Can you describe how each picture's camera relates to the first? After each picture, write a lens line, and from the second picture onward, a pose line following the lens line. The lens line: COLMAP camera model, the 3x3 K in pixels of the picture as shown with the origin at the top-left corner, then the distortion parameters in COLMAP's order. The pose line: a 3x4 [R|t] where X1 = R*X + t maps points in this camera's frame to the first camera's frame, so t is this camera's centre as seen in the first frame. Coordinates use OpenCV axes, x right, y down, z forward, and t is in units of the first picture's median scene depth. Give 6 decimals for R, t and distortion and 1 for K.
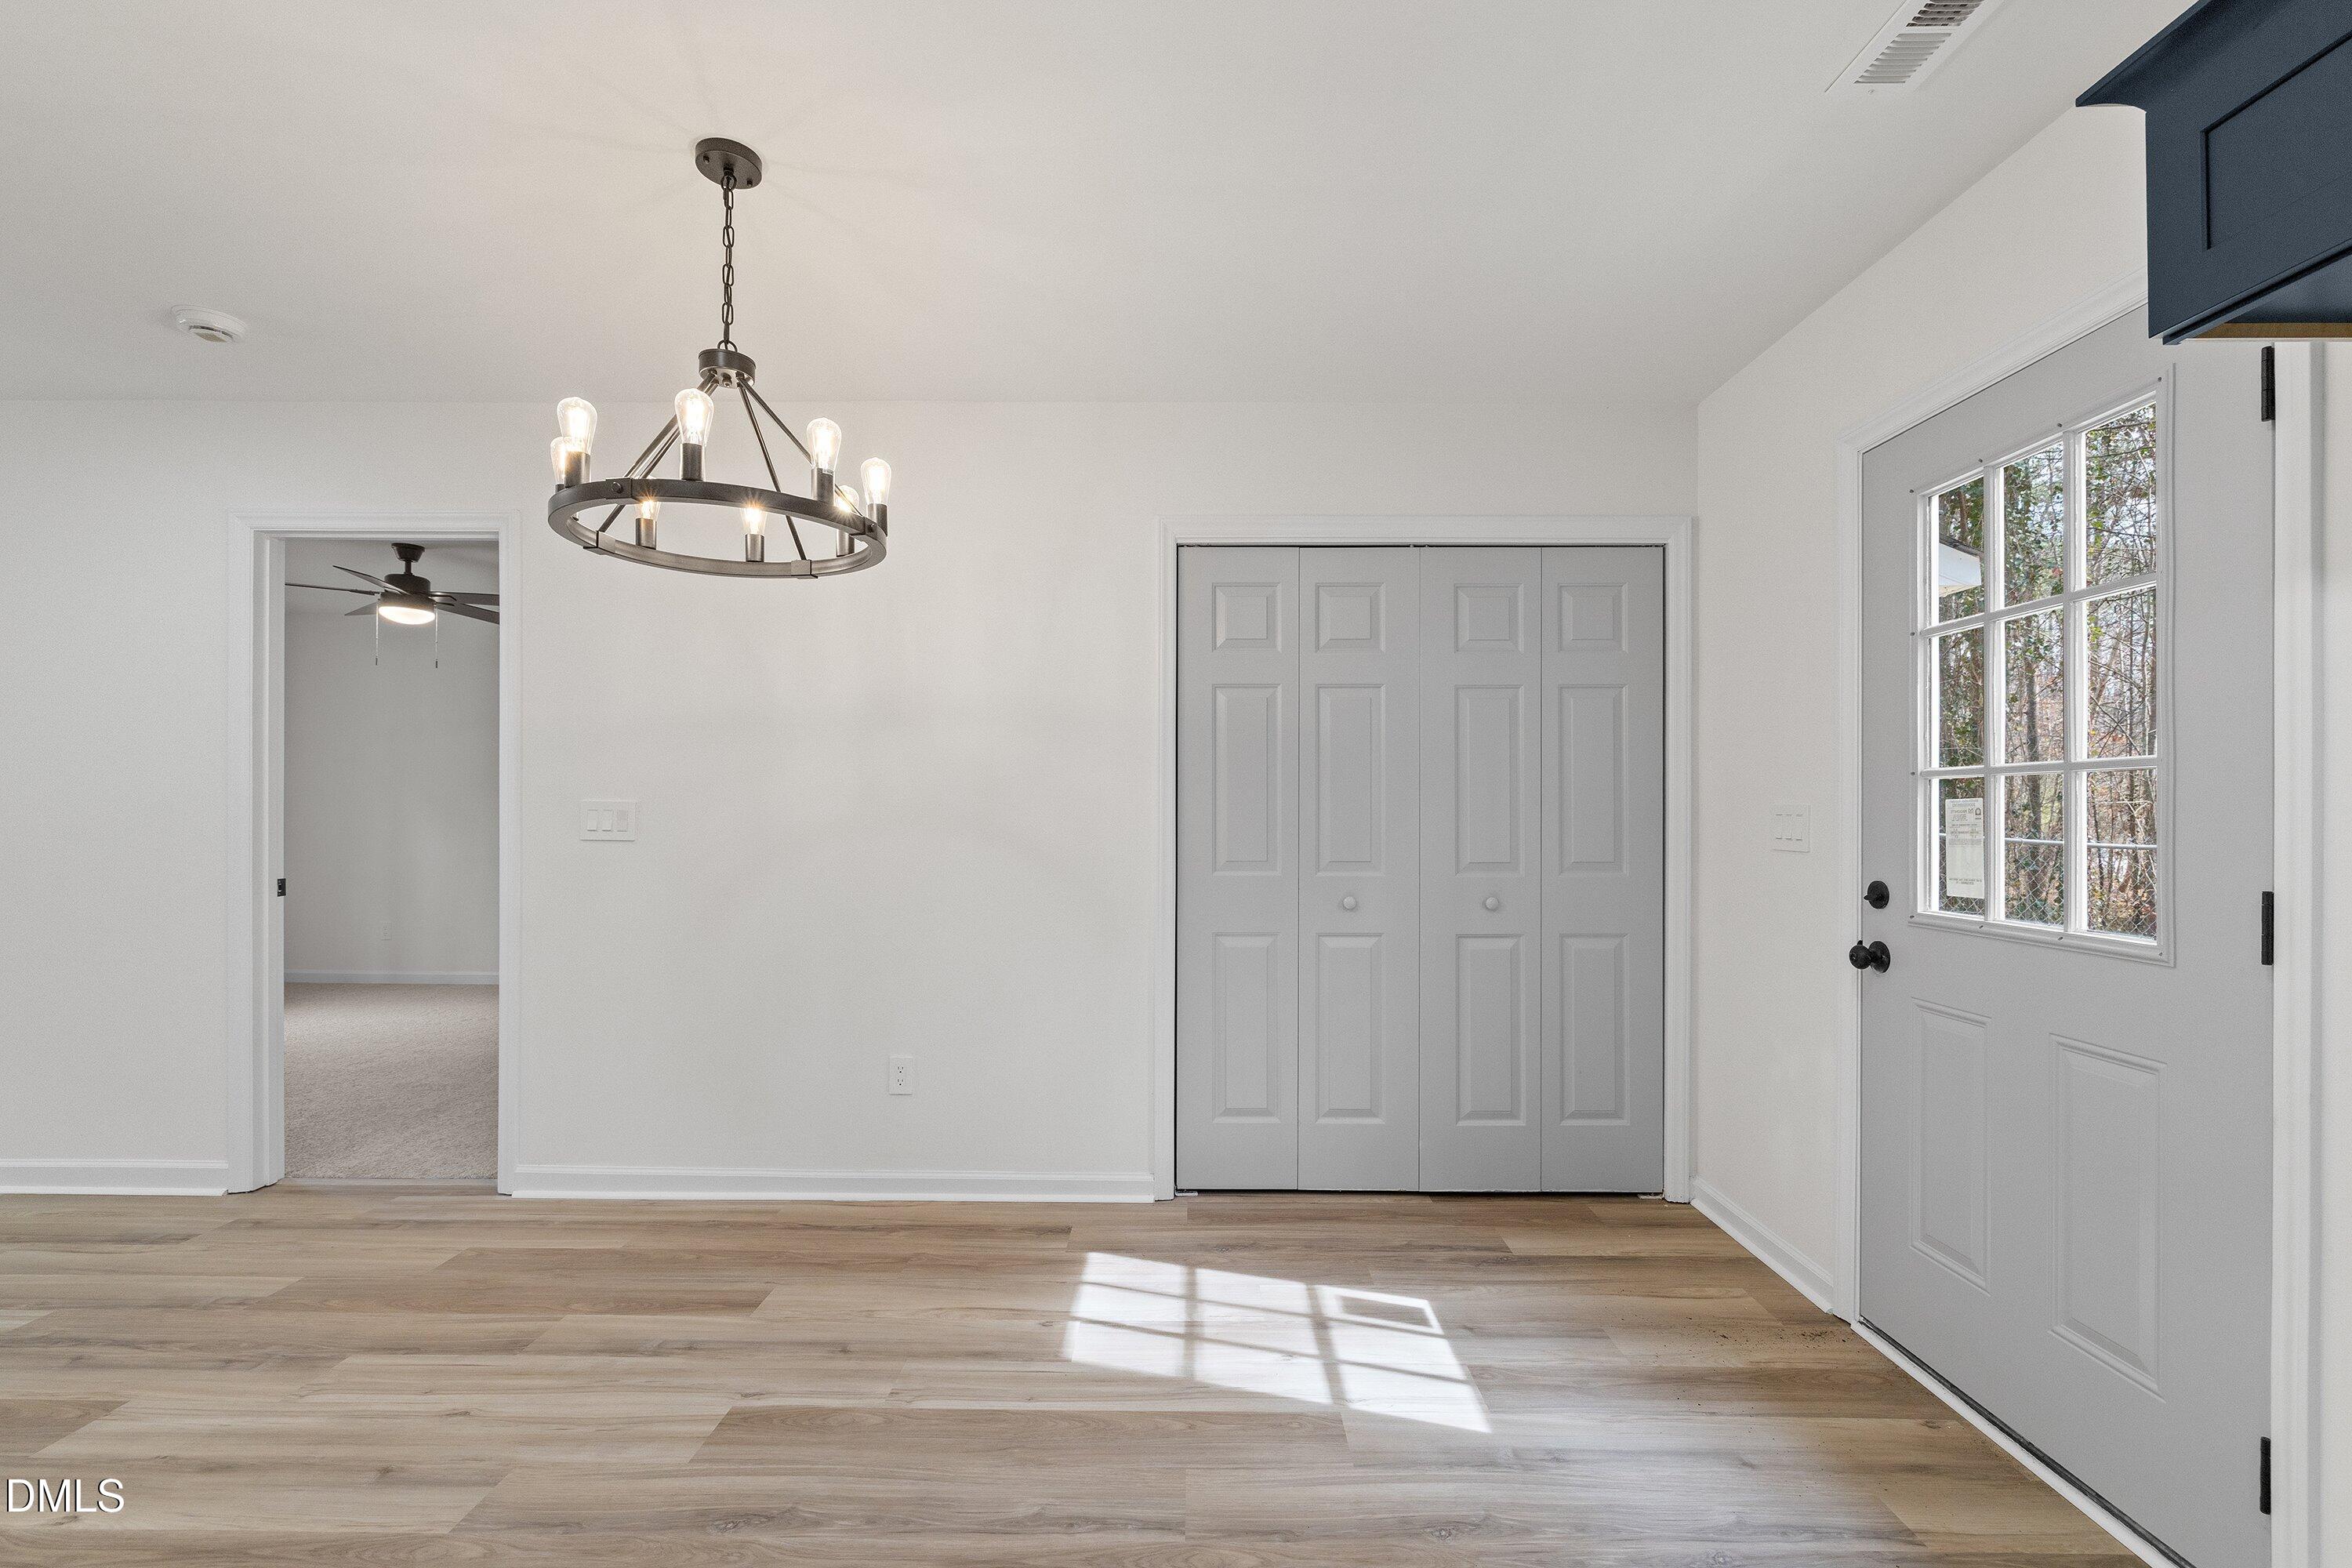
lens RADIAL K [[1021.5, 0, 1186.0], [0, 1021.5, 806.5], [0, 0, 1]] dist [0.000423, 0.000465]
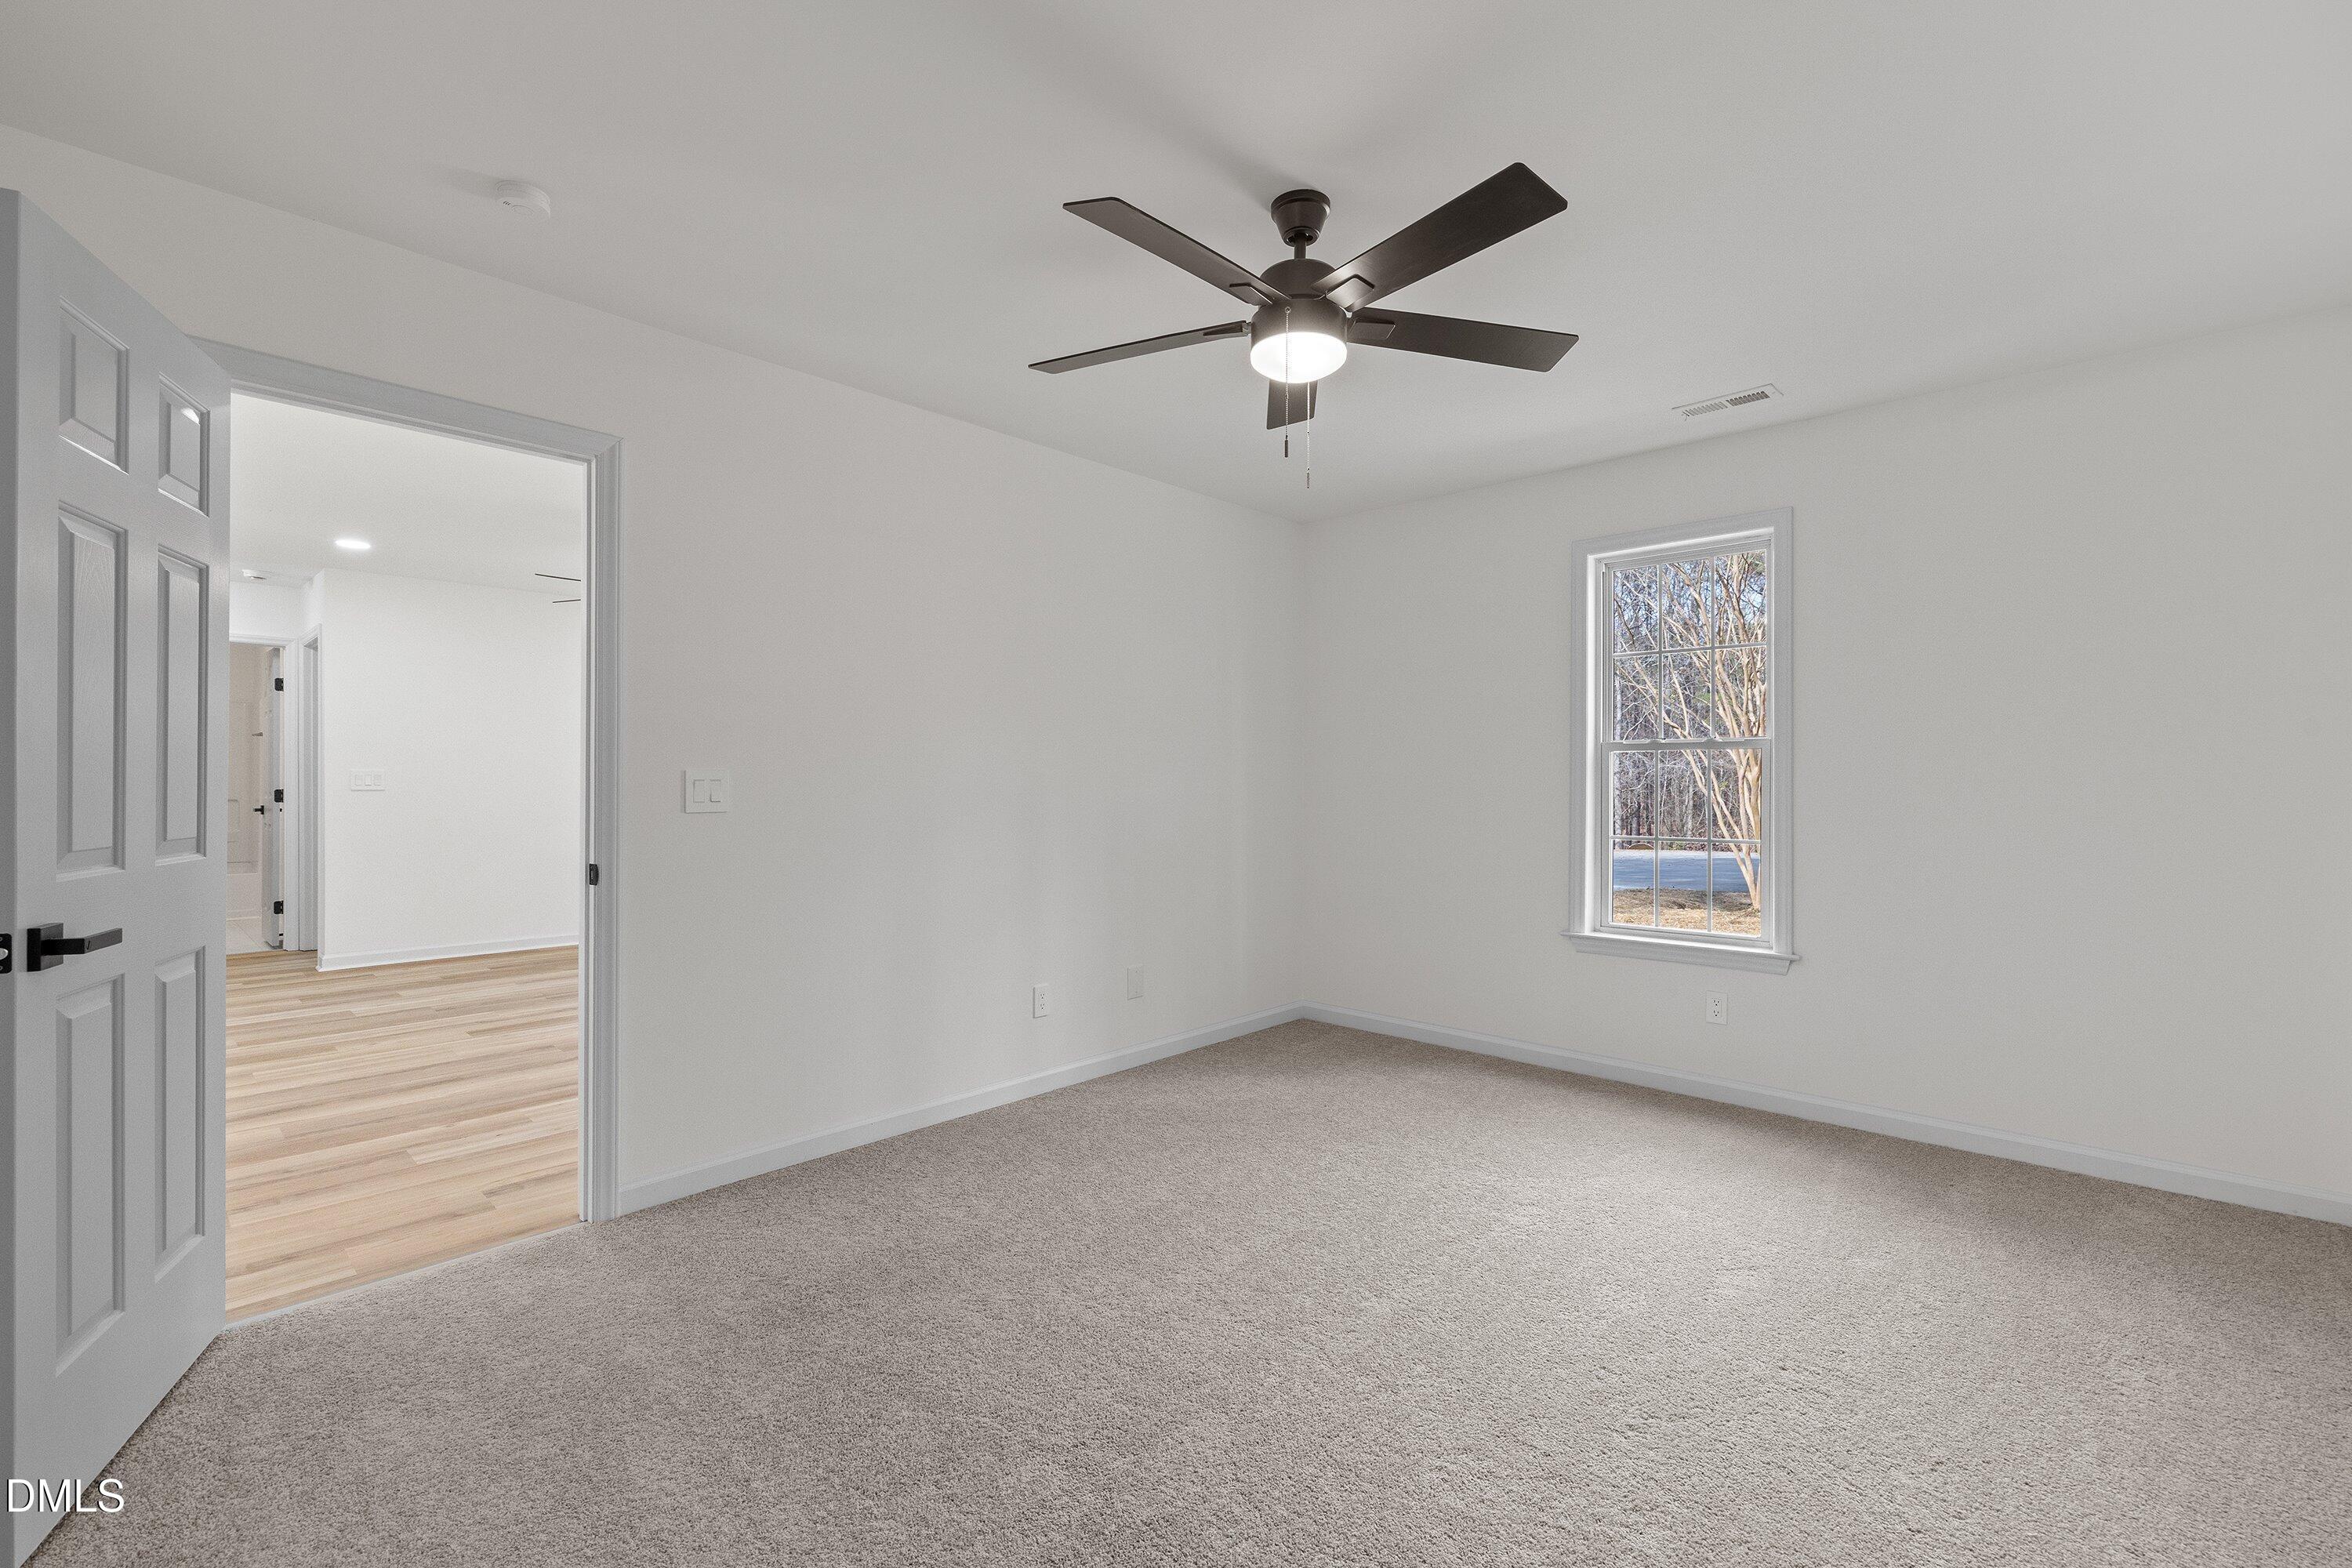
lens RADIAL K [[1014.2, 0, 1176.0], [0, 1014.2, 784.0], [0, 0, 1]] dist [-0.001106, 0.000293]
pose [[-0.673972, -0.002321, -0.738754, -0.833471], [-0.007049, 0.999970, 0.003289, -0.000300], [0.738724, 0.007424, -0.673968, 2.670524]]
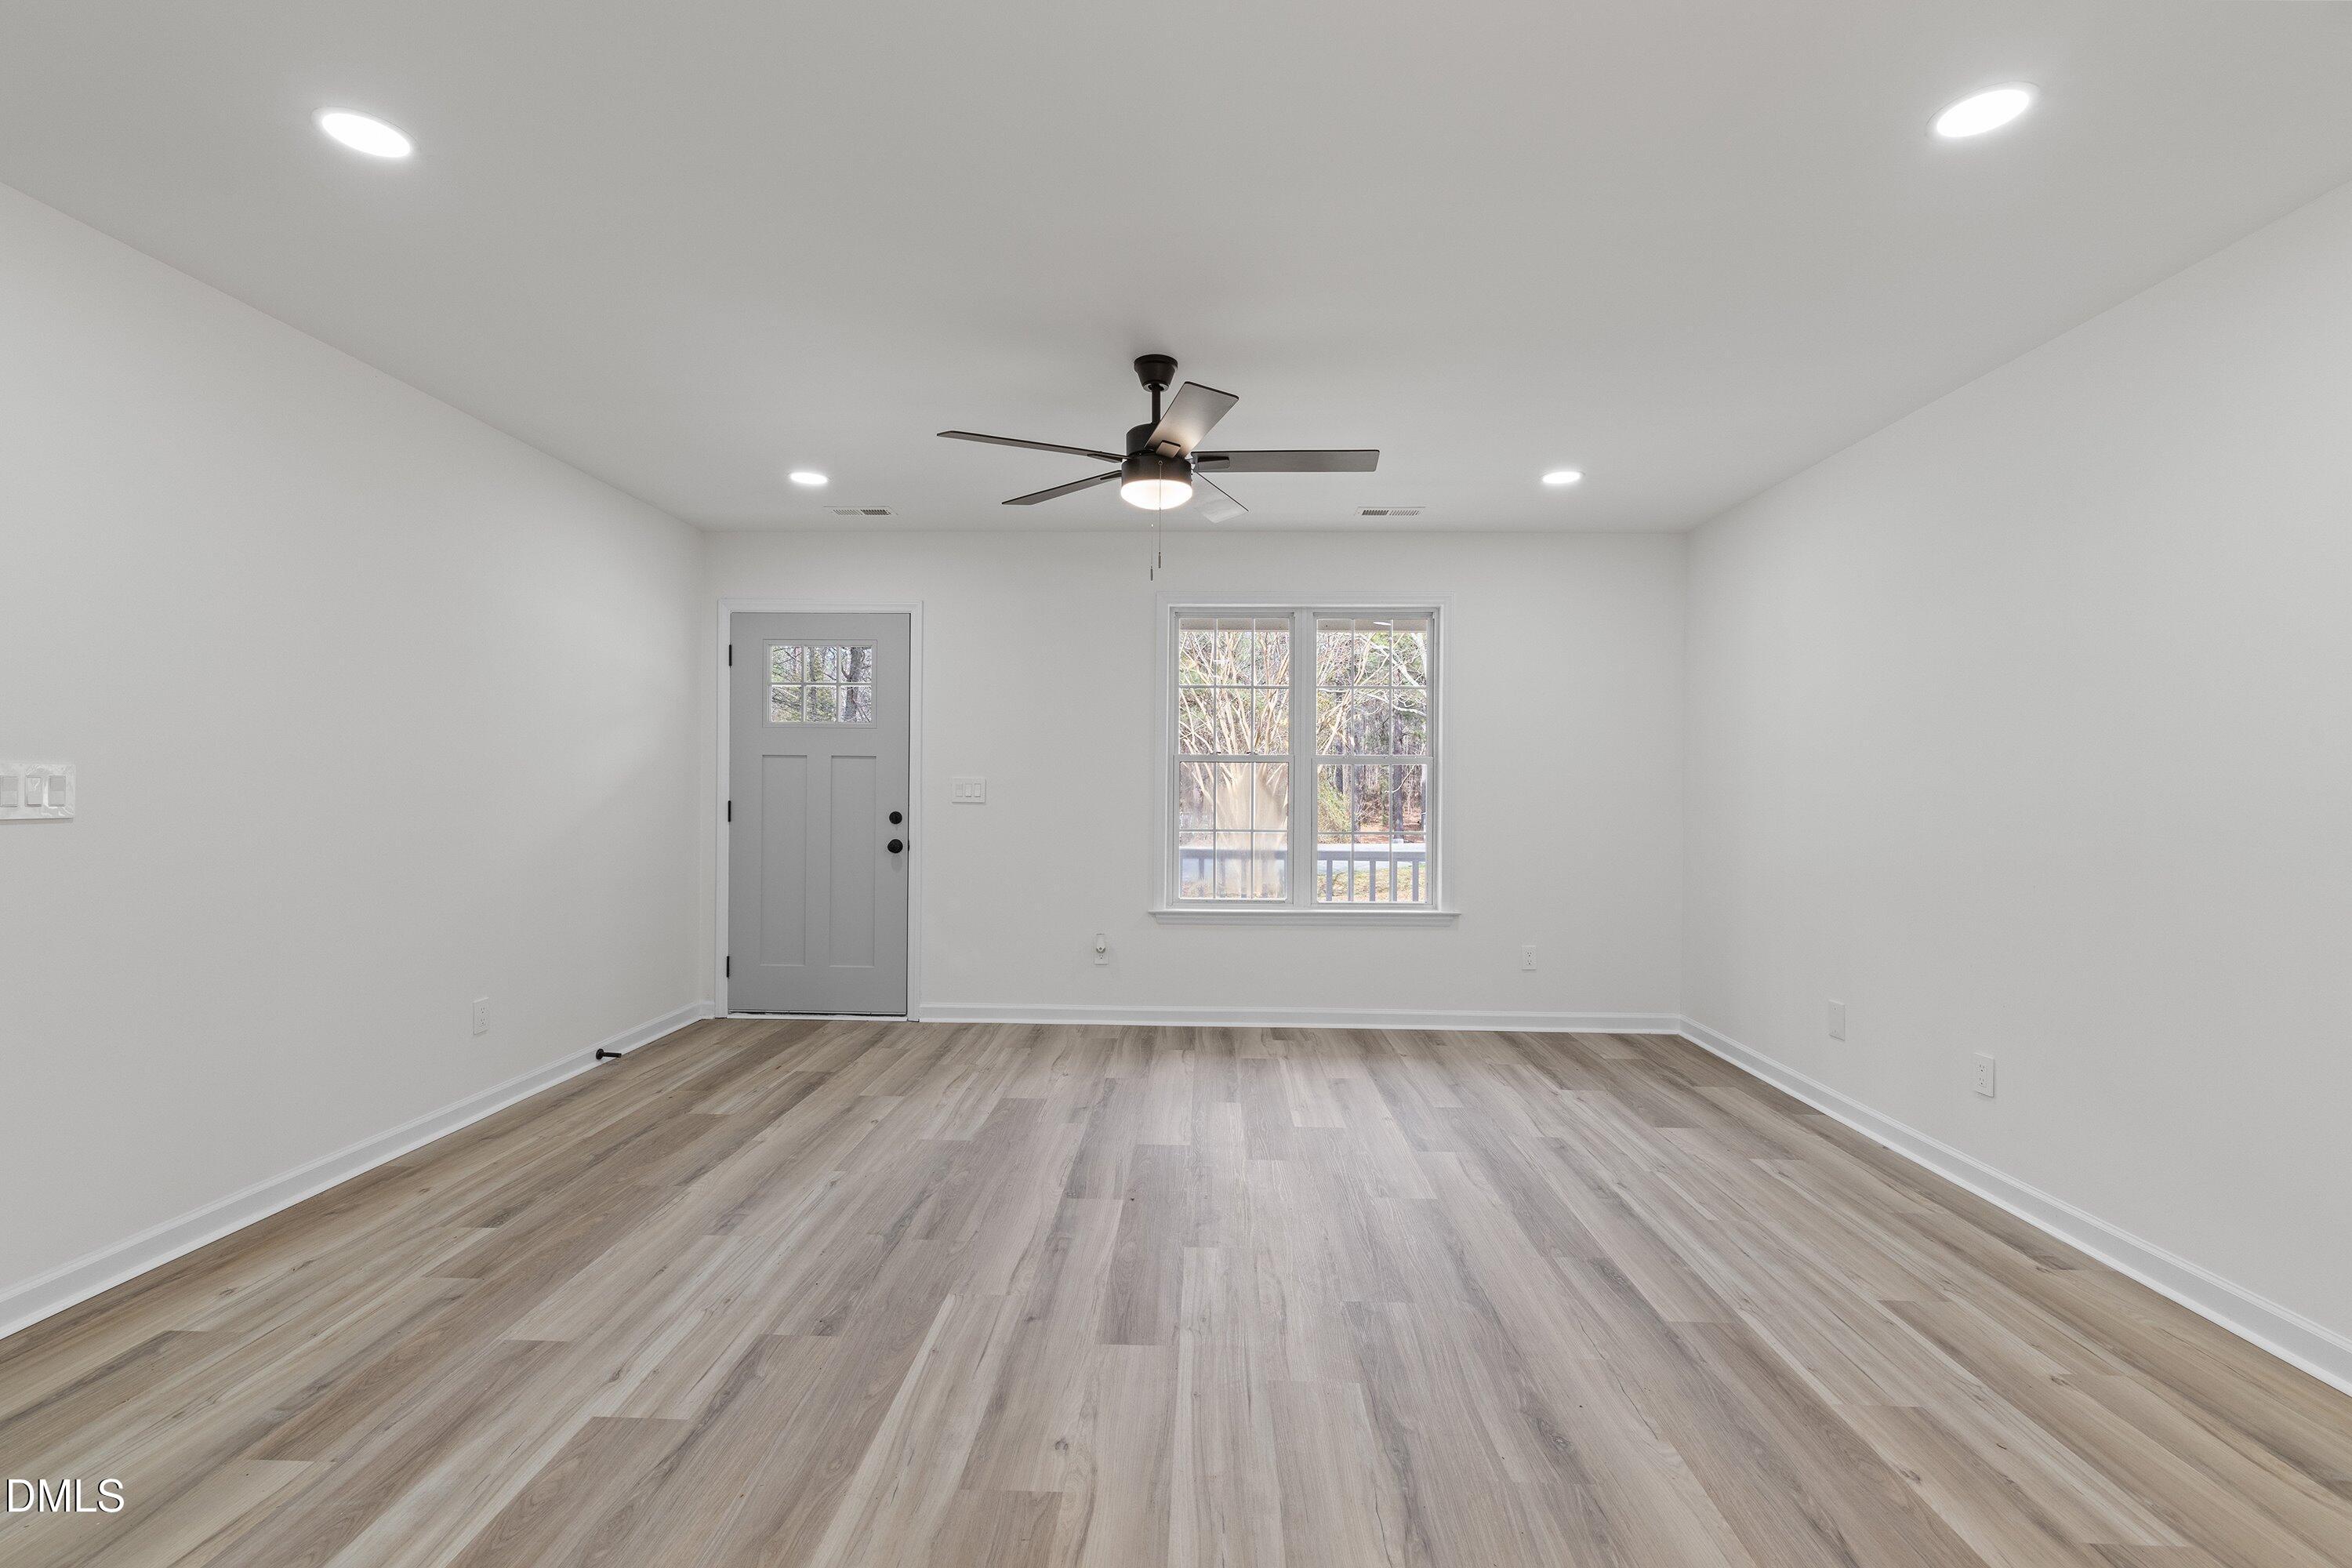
lens RADIAL K [[1022.4, 0, 1179.1], [0, 1022.4, 791.5], [0, 0, 1]] dist [0.000129, 0.000339]
pose [[-0.017923, 0.002093, -0.999837, -0.439345], [-0.008707, 0.999960, 0.002249, 0.001581], [0.999801, 0.008745, -0.017904, 0.355620]]
